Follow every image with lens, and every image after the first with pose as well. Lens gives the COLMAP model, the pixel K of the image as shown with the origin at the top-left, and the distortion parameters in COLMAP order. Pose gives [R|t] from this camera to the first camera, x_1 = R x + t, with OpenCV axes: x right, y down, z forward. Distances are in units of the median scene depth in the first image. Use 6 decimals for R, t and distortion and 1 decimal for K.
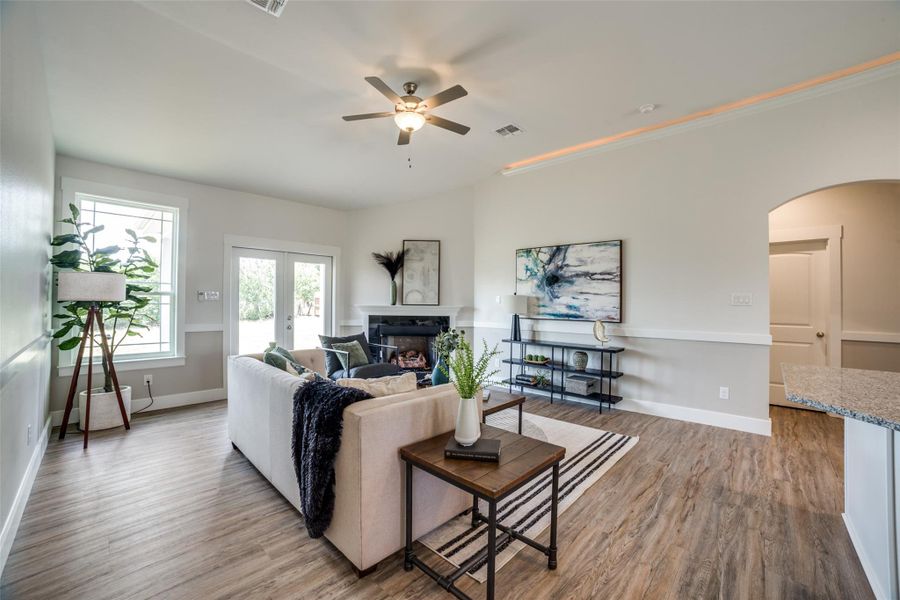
lens RADIAL K [[359.5, 0, 453.3], [0, 359.5, 299.5], [0, 0, 1]] dist [-0.096172, 0.028426]
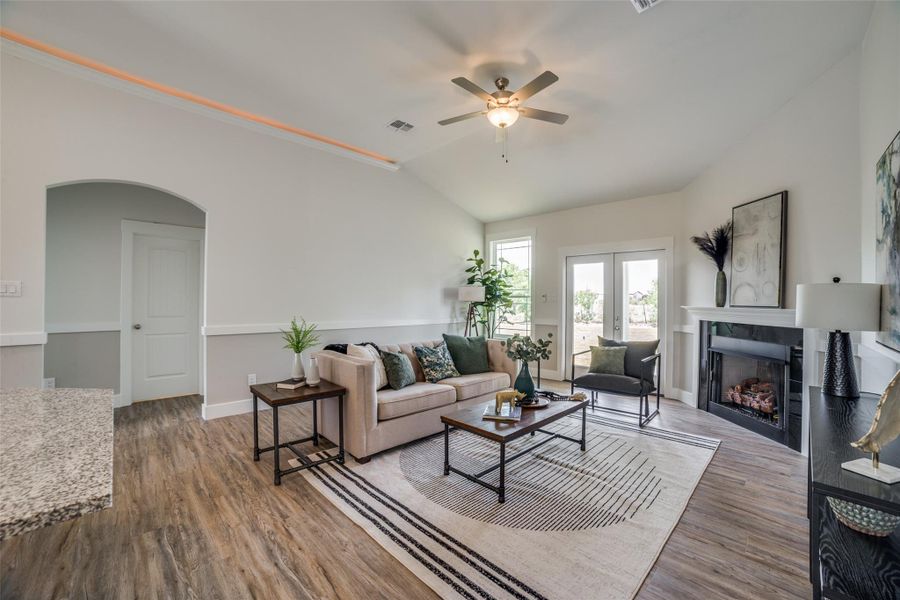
lens RADIAL K [[359.5, 0, 453.3], [0, 359.5, 299.5], [0, 0, 1]] dist [-0.096172, 0.028426]
pose [[-0.031607, -0.011515, -0.999434, 0.878964], [-0.000053, 0.999934, -0.011519, 0.015988], [0.999500, -0.000311, -0.031606, 0.913821]]
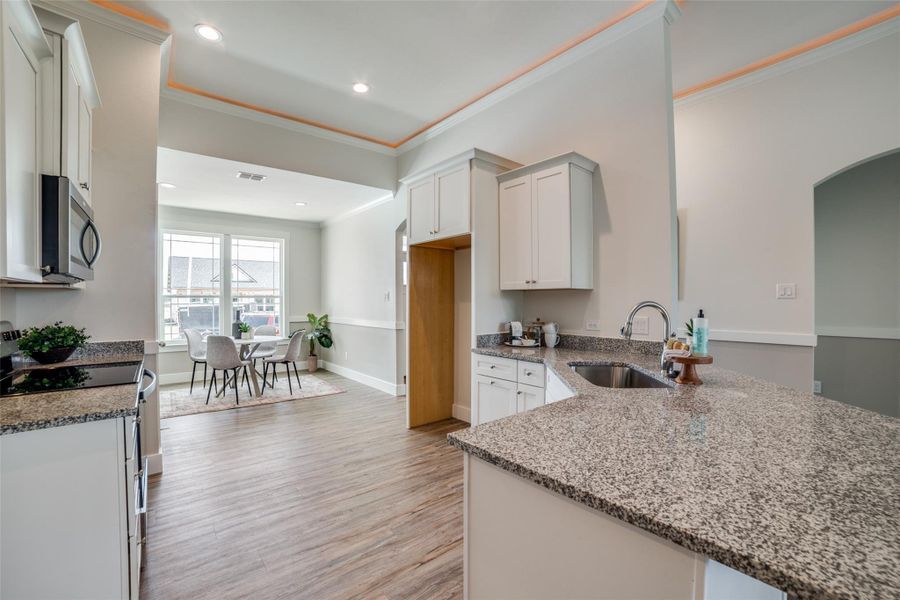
lens RADIAL K [[383.9, 0, 447.4], [0, 383.9, 301.6], [0, 0, 1]] dist [-0.109921, 0.036876]
pose [[-0.990451, -0.003599, 0.137815, 0.846393], [-0.004326, 0.999978, -0.004977, 0.016653], [-0.137794, -0.005526, -0.990445, 0.829922]]
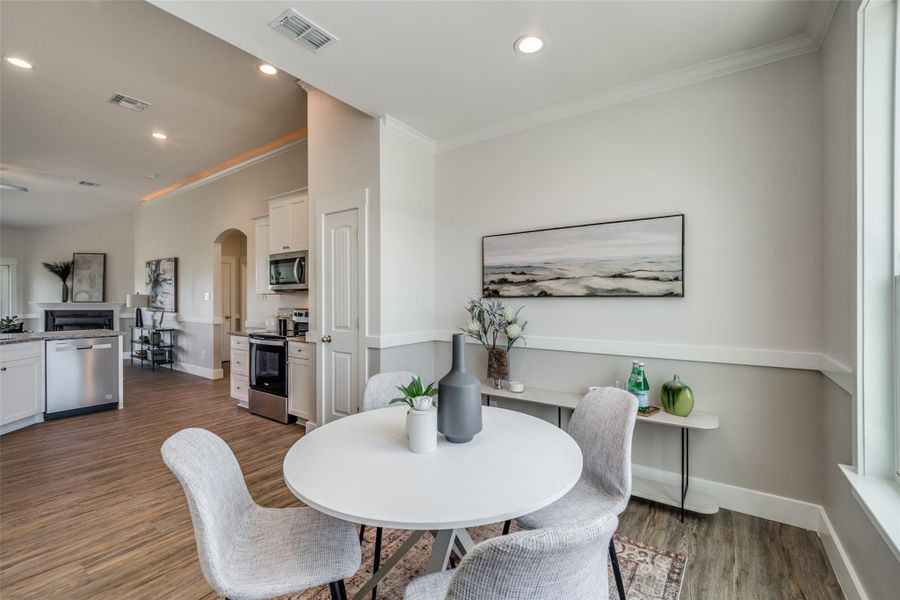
lens RADIAL K [[384.1, 0, 450.0], [0, 384.1, 300.0], [0, 0, 1]] dist [-0.023350, 0.008264]
pose [[0.990368, -0.007005, 0.138280, 1.869502], [0.005813, 0.999942, 0.009021, 0.006087], [-0.138336, -0.008130, 0.990352, -1.039618]]
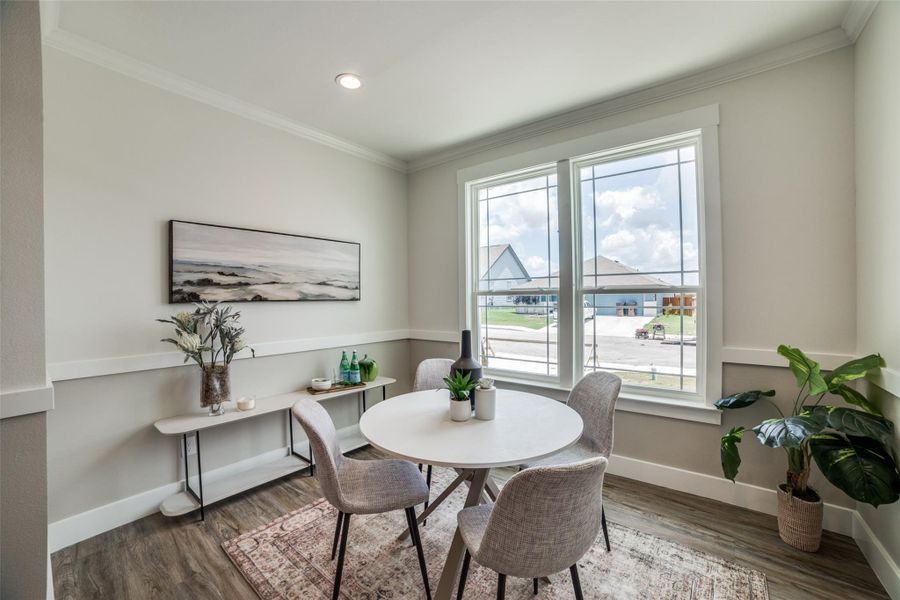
lens RADIAL K [[387.6, 0, 458.2], [0, 387.6, 294.6], [0, 0, 1]] dist [0.000439, -0.007814]
pose [[-0.098973, 0.004082, 0.995082, 1.314475], [0.001156, 0.999991, -0.003987, -0.003138], [-0.995089, 0.000756, -0.098977, -0.536402]]
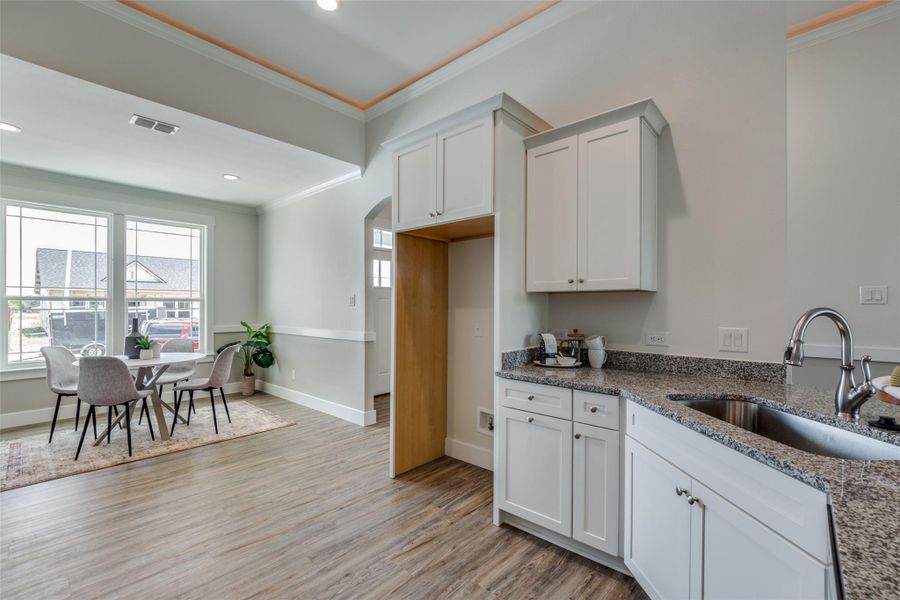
lens RADIAL K [[392.3, 0, 452.0], [0, 392.3, 303.3], [0, 0, 1]] dist [0.013109, -0.012243]
pose [[-0.999824, -0.006516, -0.017598, 1.005228], [-0.006265, 0.999878, -0.014285, 0.015533], [0.017688, -0.014172, -0.999743, 0.598656]]
